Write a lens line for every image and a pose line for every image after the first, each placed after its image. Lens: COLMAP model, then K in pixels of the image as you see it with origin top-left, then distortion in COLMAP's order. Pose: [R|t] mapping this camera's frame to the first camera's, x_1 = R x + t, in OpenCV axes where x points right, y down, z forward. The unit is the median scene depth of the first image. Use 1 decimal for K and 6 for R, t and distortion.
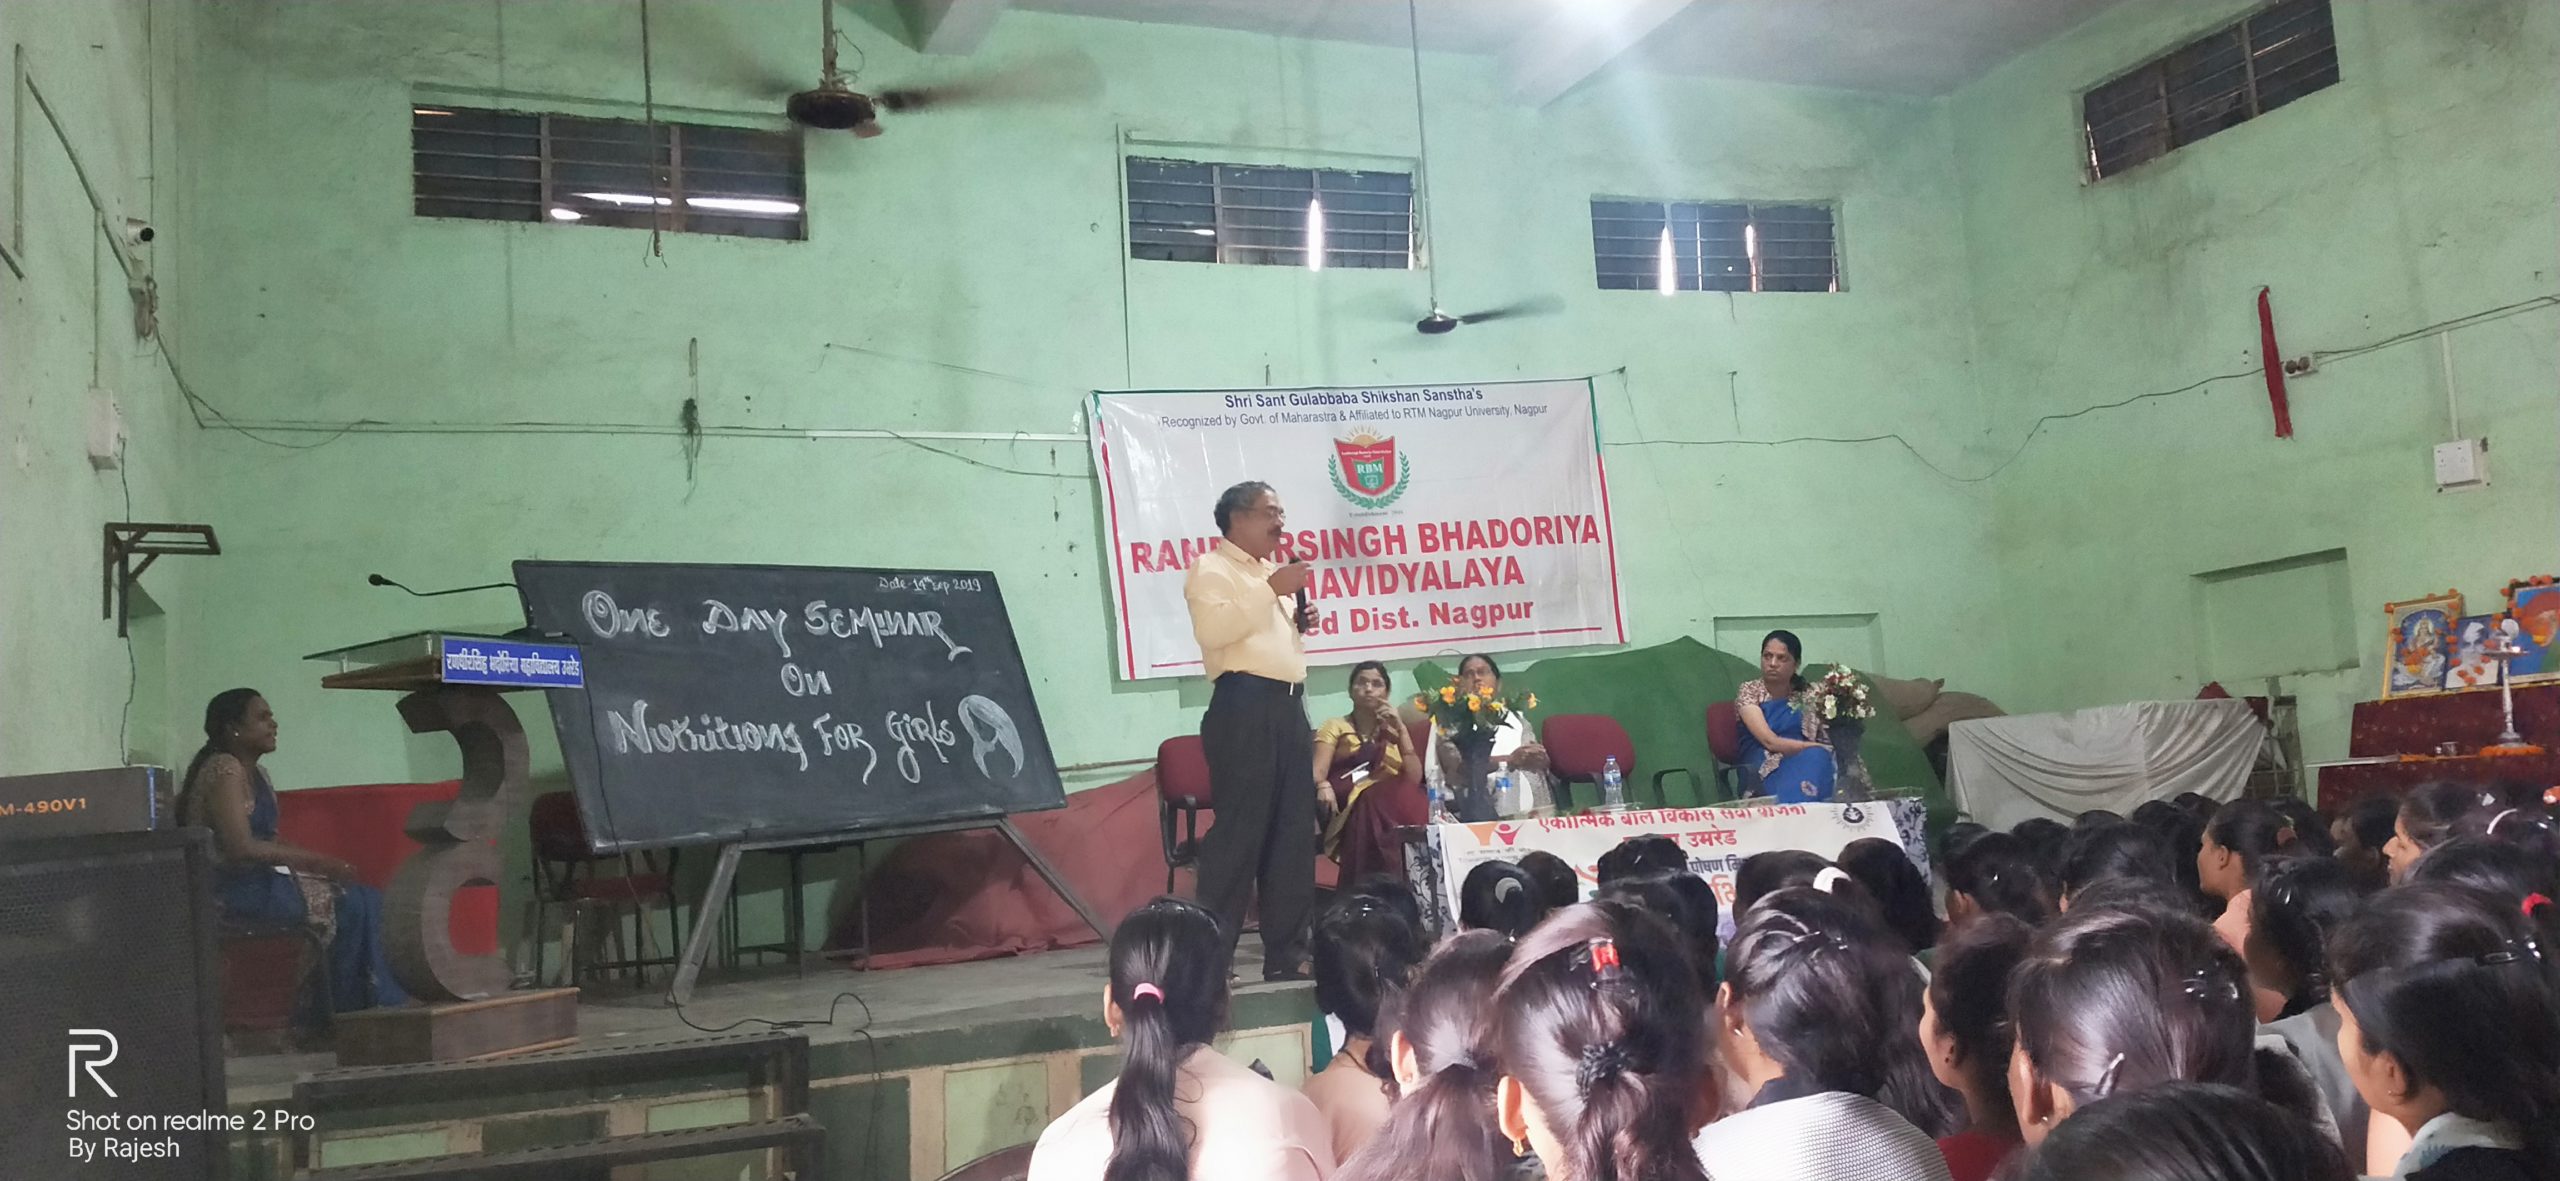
lens RADIAL K [[2020.7, 0, 1302.6], [0, 2020.7, 608.3], [0, 0, 1]] dist [0.133894, -0.333691]
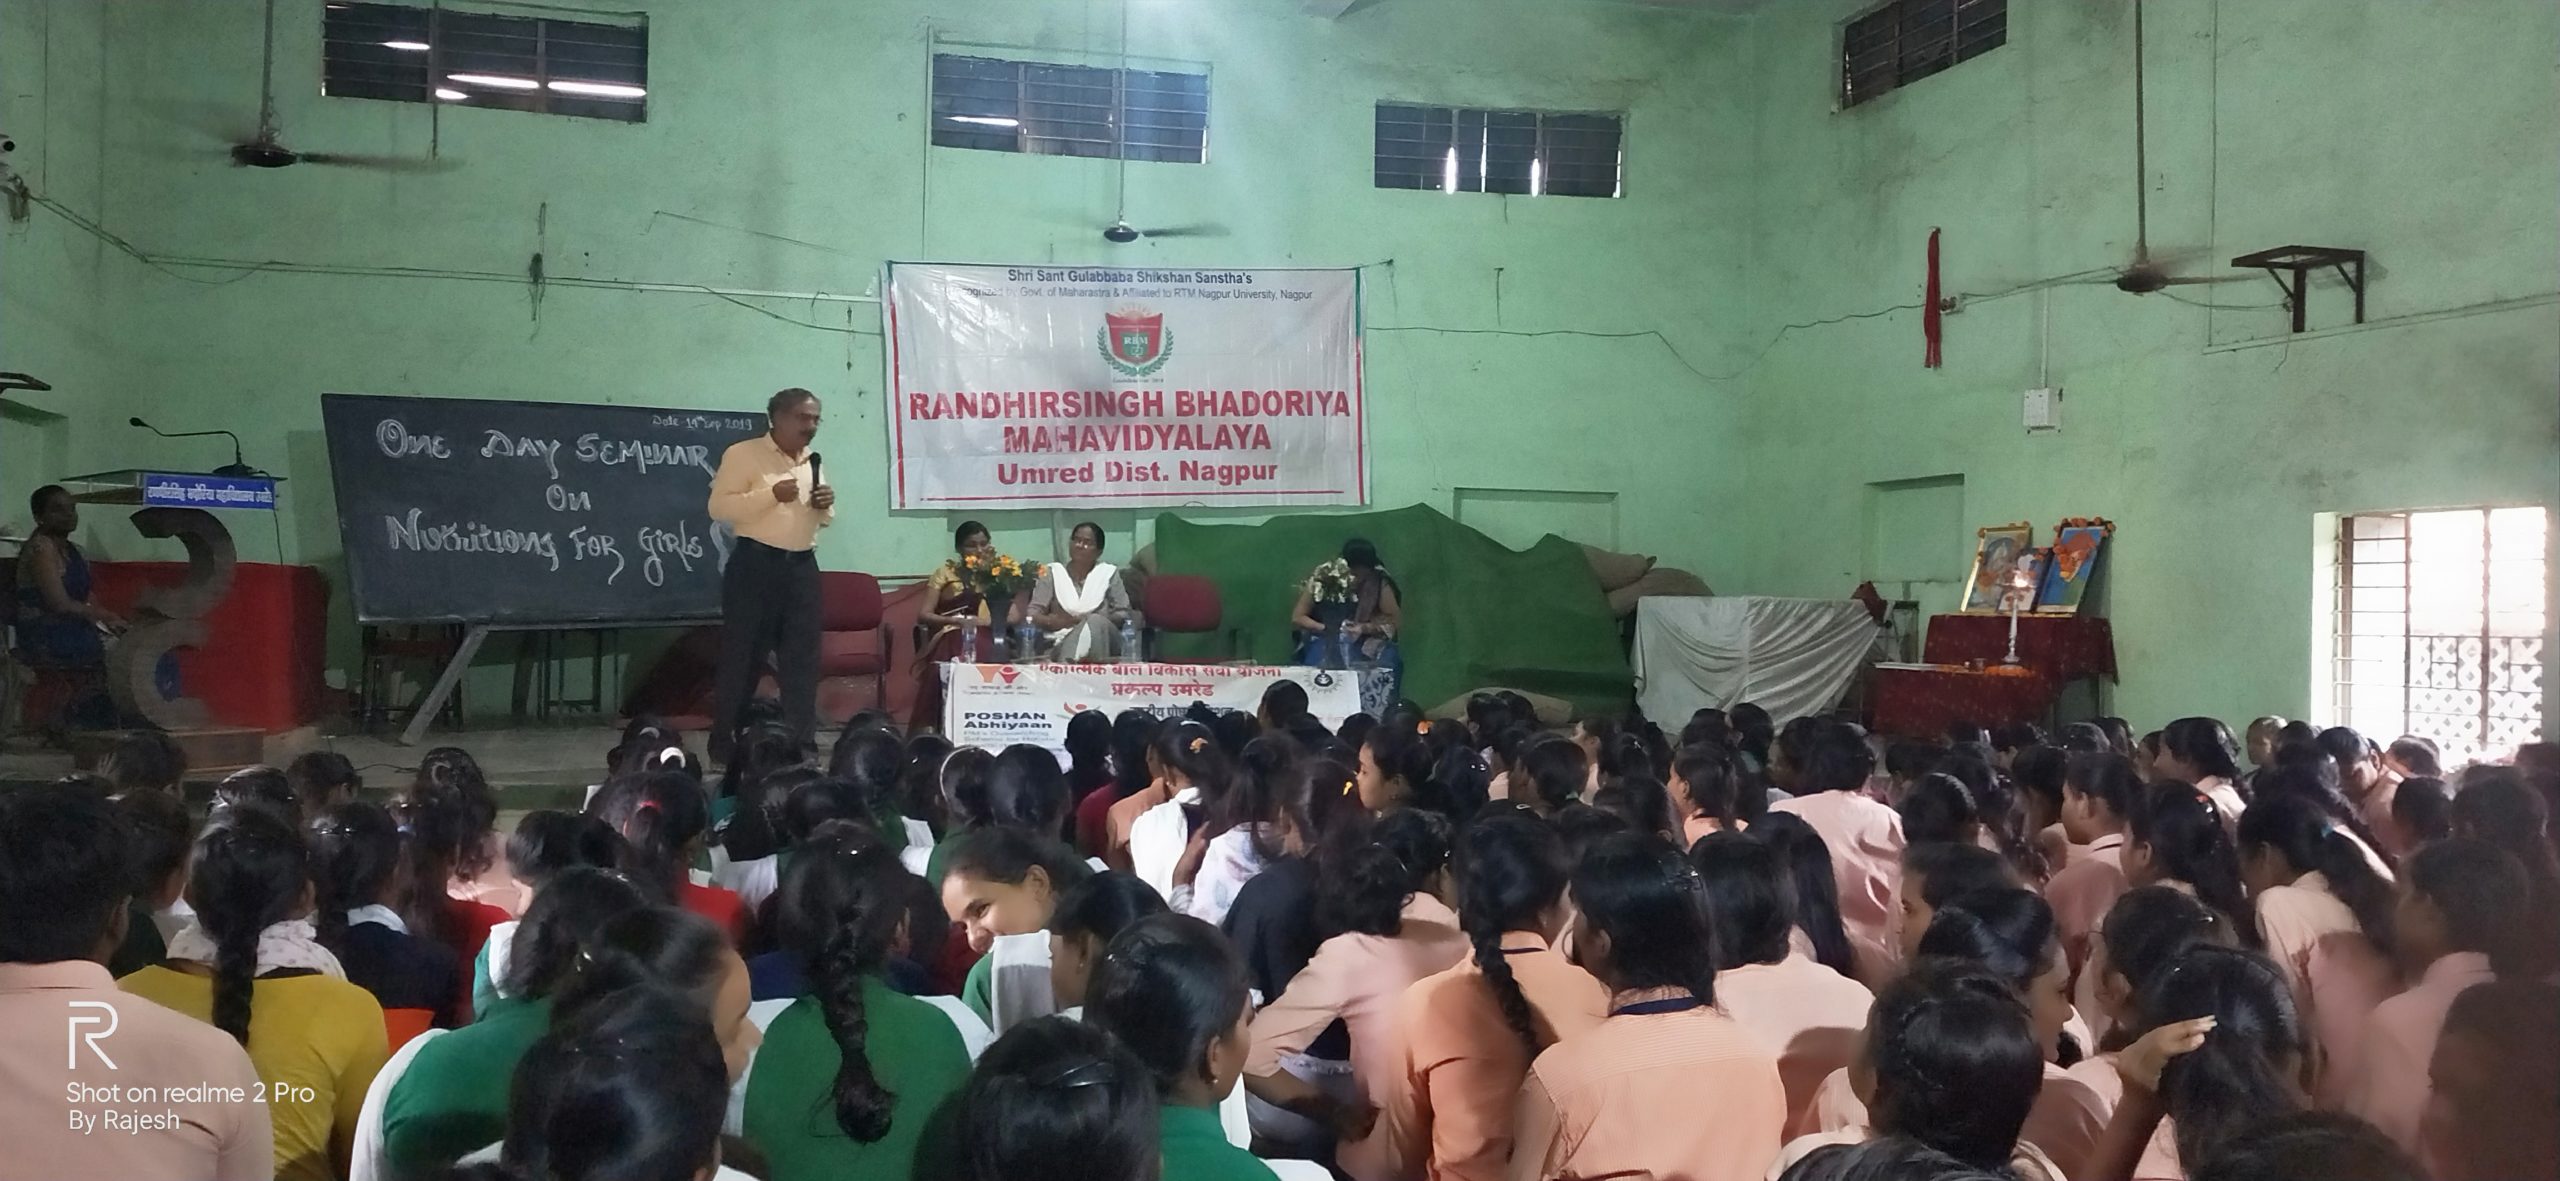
lens RADIAL K [[2020.7, 0, 1302.6], [0, 2020.7, 608.3], [0, 0, 1]] dist [0.133894, -0.333691]
pose [[0.987998, 0.083663, -0.129845, 0.294839], [-0.068593, 0.990821, 0.116483, -0.059731], [0.138398, -0.106178, 0.984669, -0.145831]]
